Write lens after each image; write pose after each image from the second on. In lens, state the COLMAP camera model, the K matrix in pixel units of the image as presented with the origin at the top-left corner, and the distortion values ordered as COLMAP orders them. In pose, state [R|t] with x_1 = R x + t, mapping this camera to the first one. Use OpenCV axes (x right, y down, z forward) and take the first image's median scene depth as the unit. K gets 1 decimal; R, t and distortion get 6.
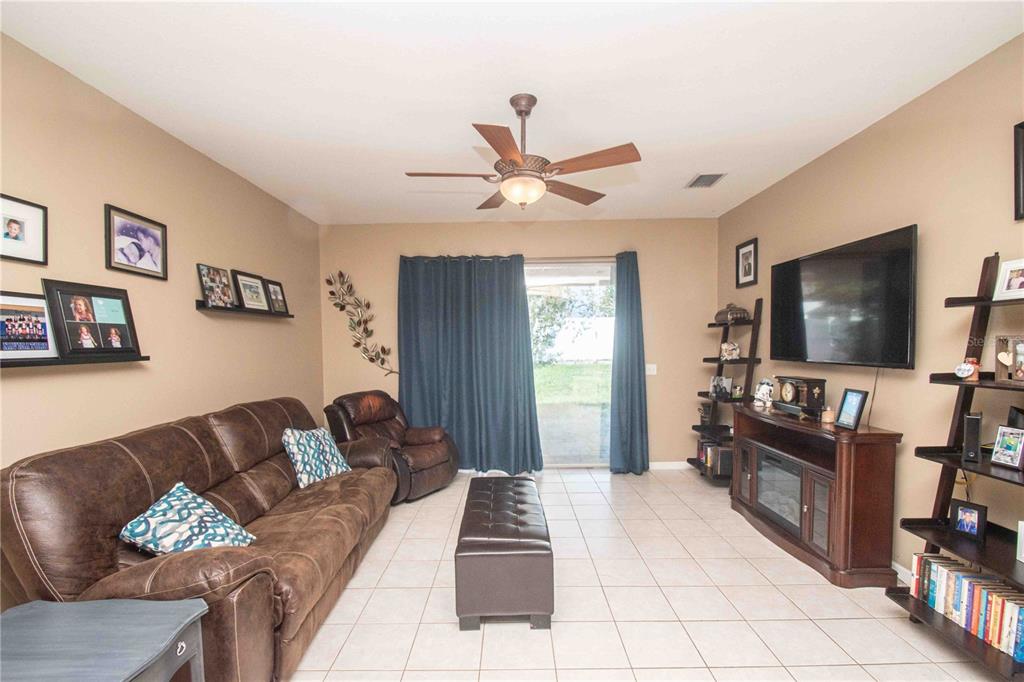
lens RADIAL K [[462.1, 0, 512.0], [0, 462.1, 341.0], [0, 0, 1]] dist [-0.013547, -0.000186]
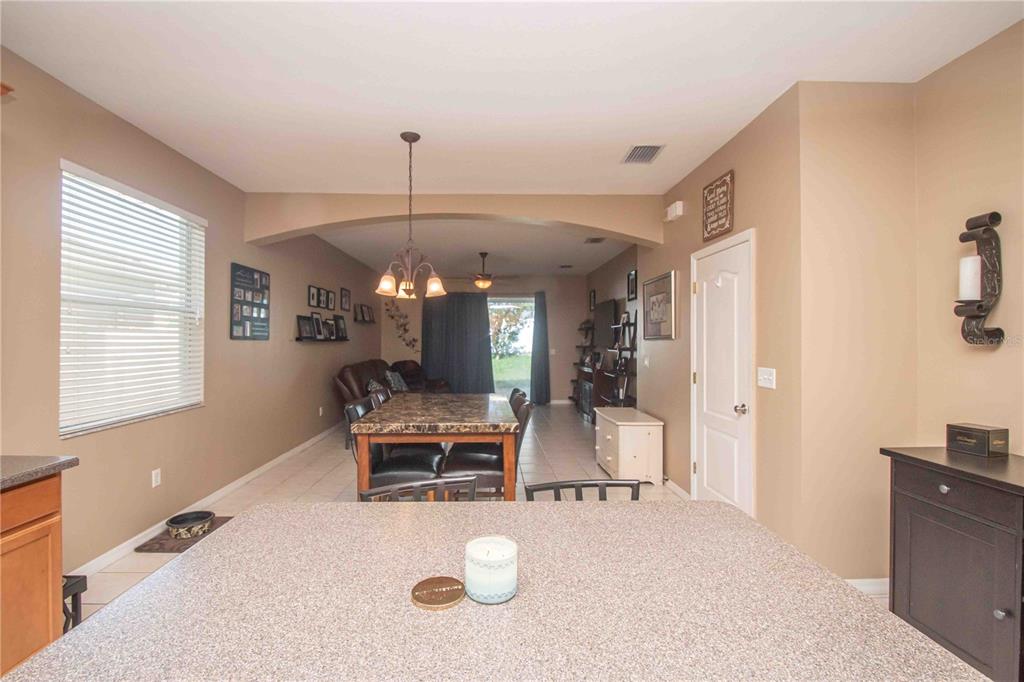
lens RADIAL K [[456.7, 0, 512.0], [0, 456.7, 341.0], [0, 0, 1]] dist [0.002721, -0.000260]
pose [[0.998356, 0.015202, 0.055261, 0.026152], [-0.015735, 0.999834, 0.009238, 0.000793], [-0.055111, -0.010093, 0.998429, -0.933523]]
